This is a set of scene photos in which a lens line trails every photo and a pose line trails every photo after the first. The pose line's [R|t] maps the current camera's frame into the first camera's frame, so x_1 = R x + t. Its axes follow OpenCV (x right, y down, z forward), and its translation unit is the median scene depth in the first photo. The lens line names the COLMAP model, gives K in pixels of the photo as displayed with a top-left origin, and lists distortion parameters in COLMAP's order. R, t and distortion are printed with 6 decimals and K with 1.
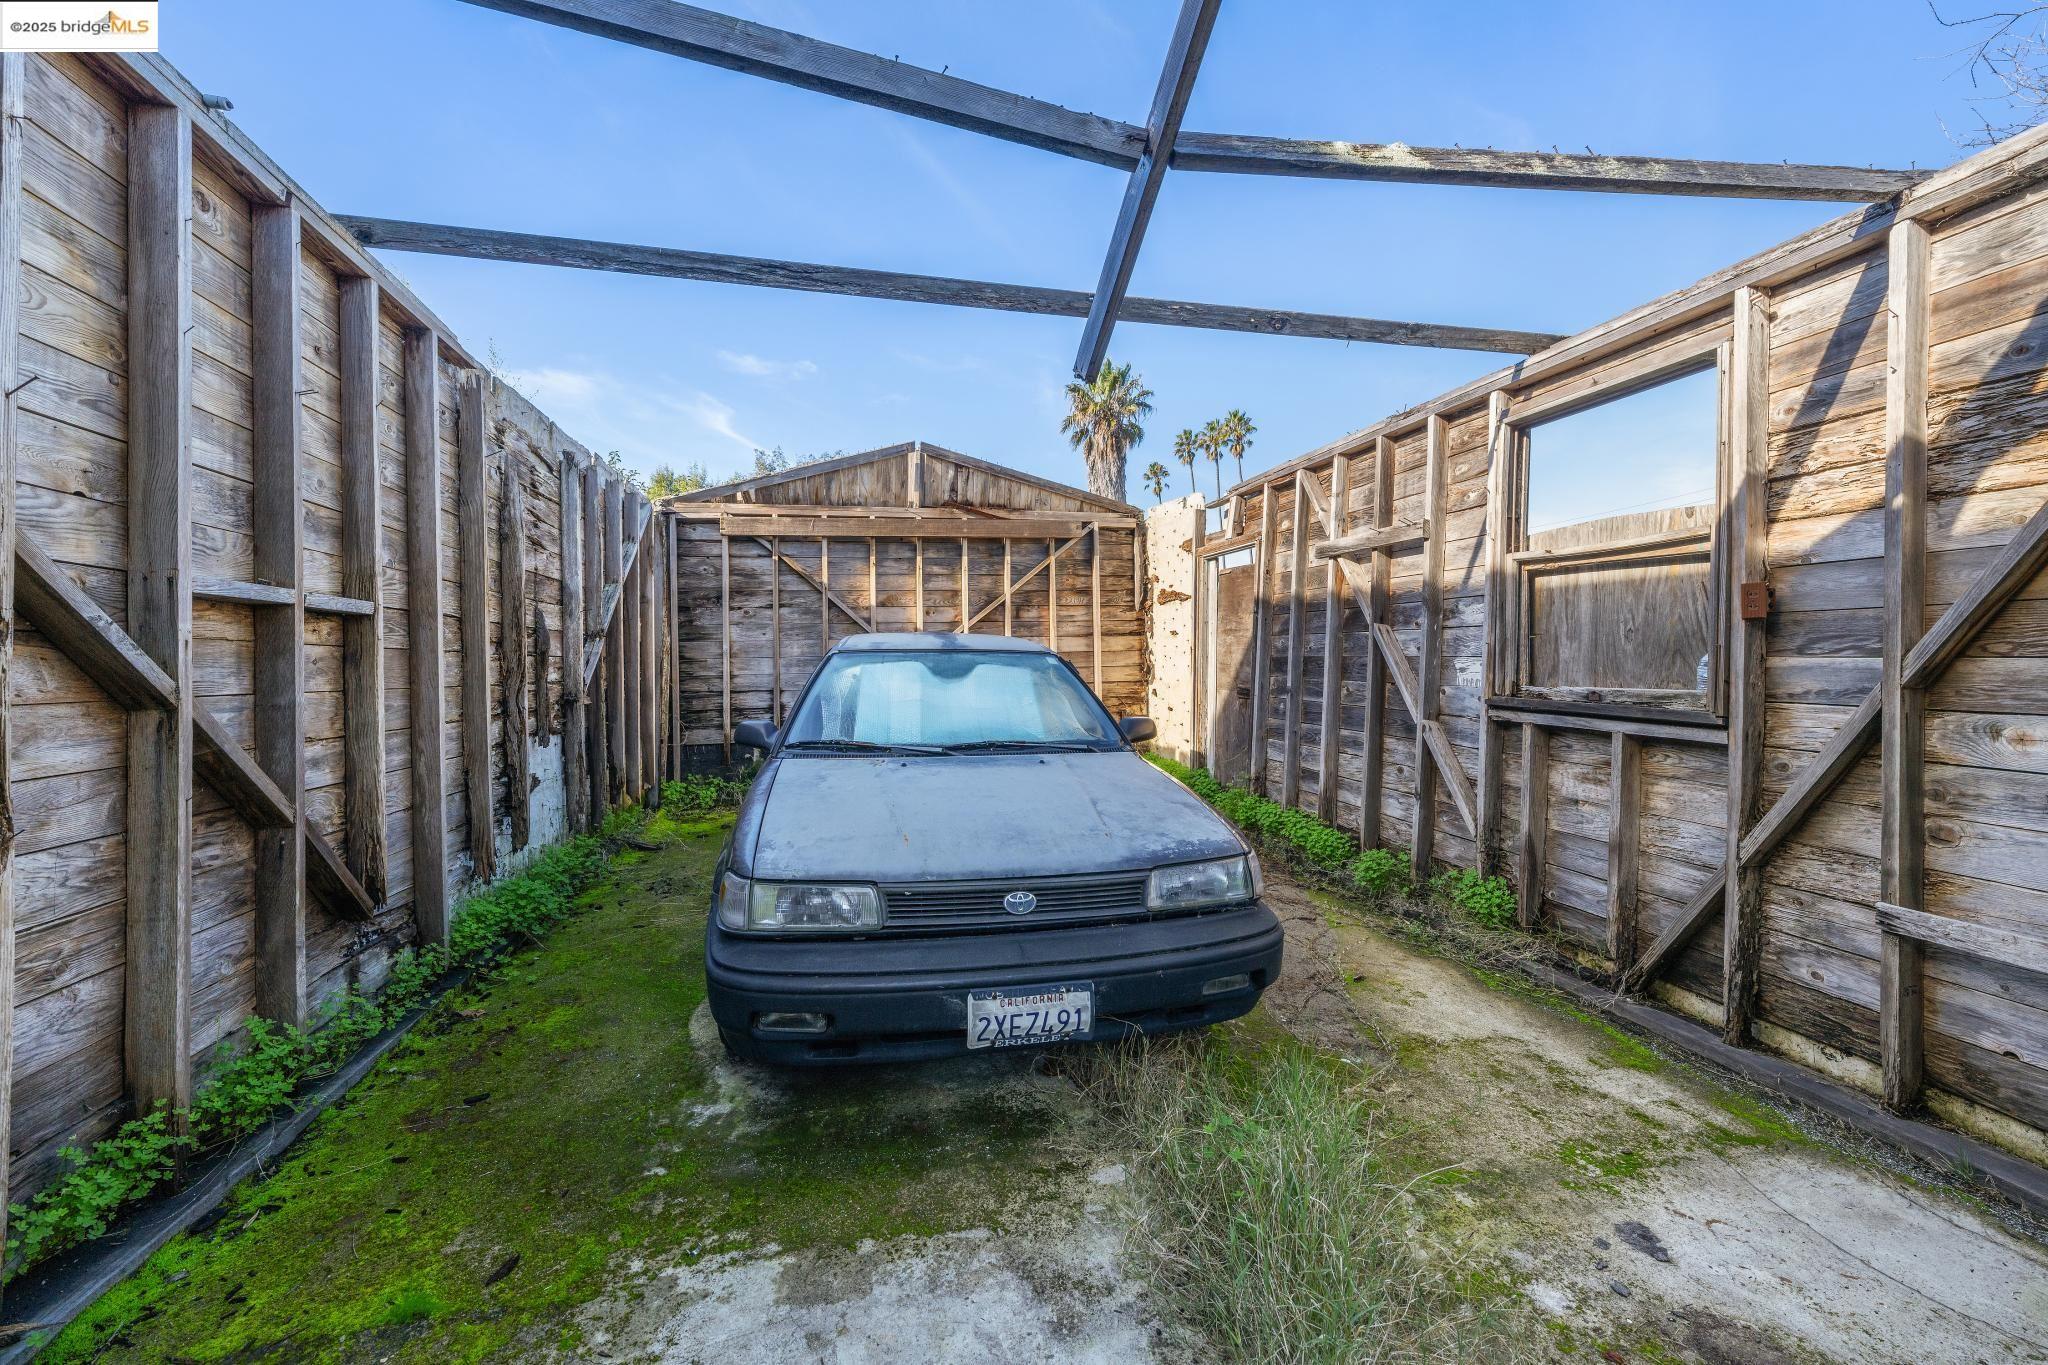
lens RADIAL K [[767.4, 0, 1024.0], [0, 767.4, 682.5], [0, 0, 1]] dist [0.000141, 0.000089]
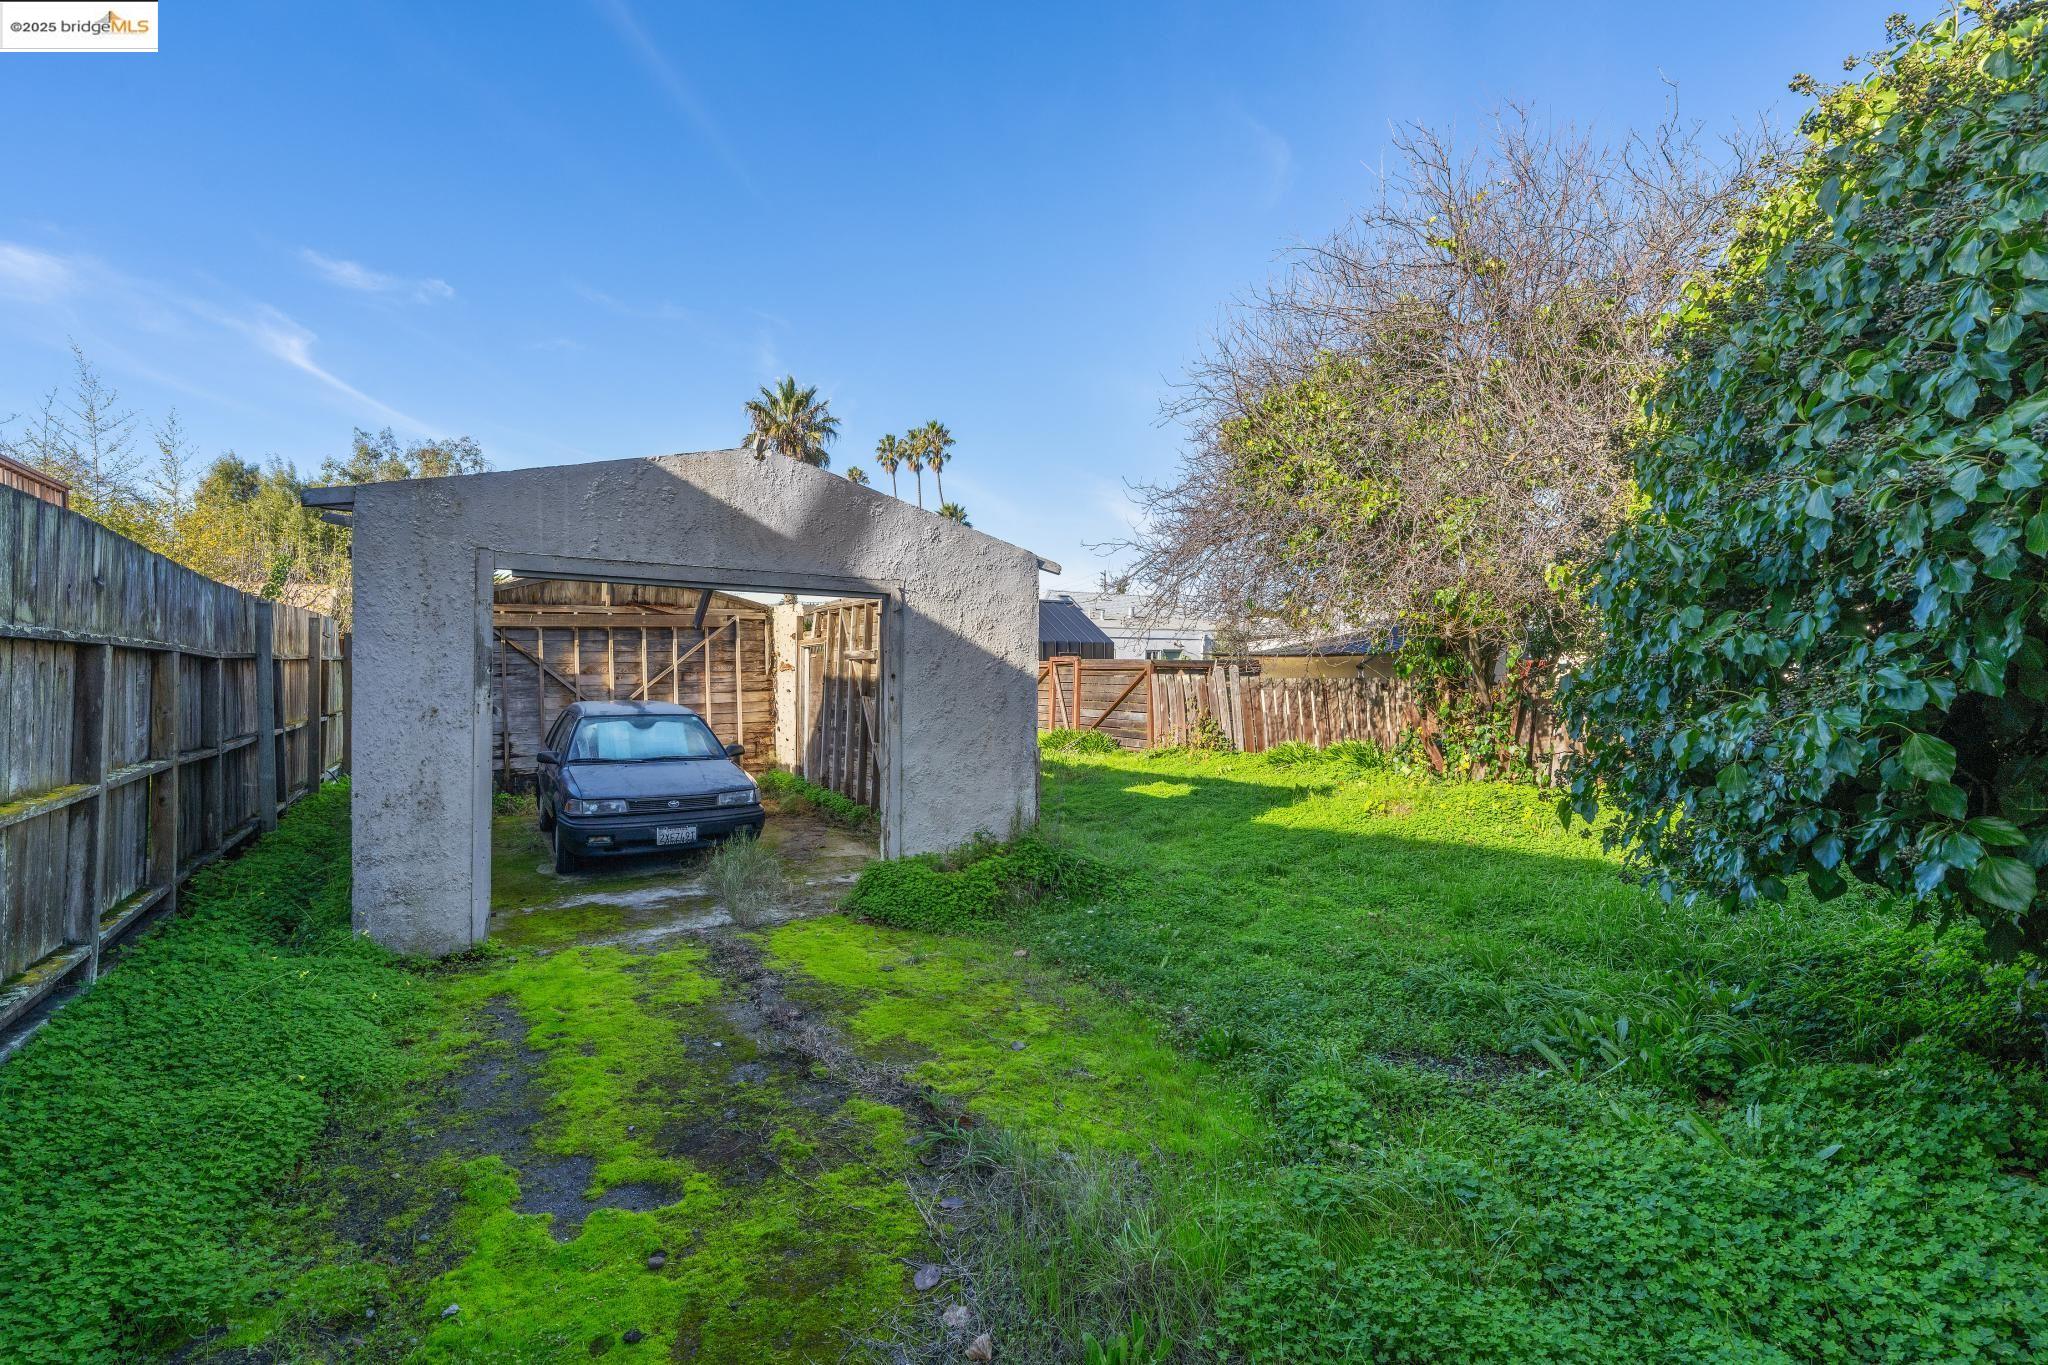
lens RADIAL K [[940.9, 0, 1046.2], [0, 940.9, 706.3], [0, 0, 1]] dist [-0.045678, -0.000127]
pose [[0.941916, -0.015391, 0.335496, 0.047657], [0.014972, 0.999881, 0.003836, -0.031848], [-0.335515, 0.001410, 0.942034, -0.948929]]
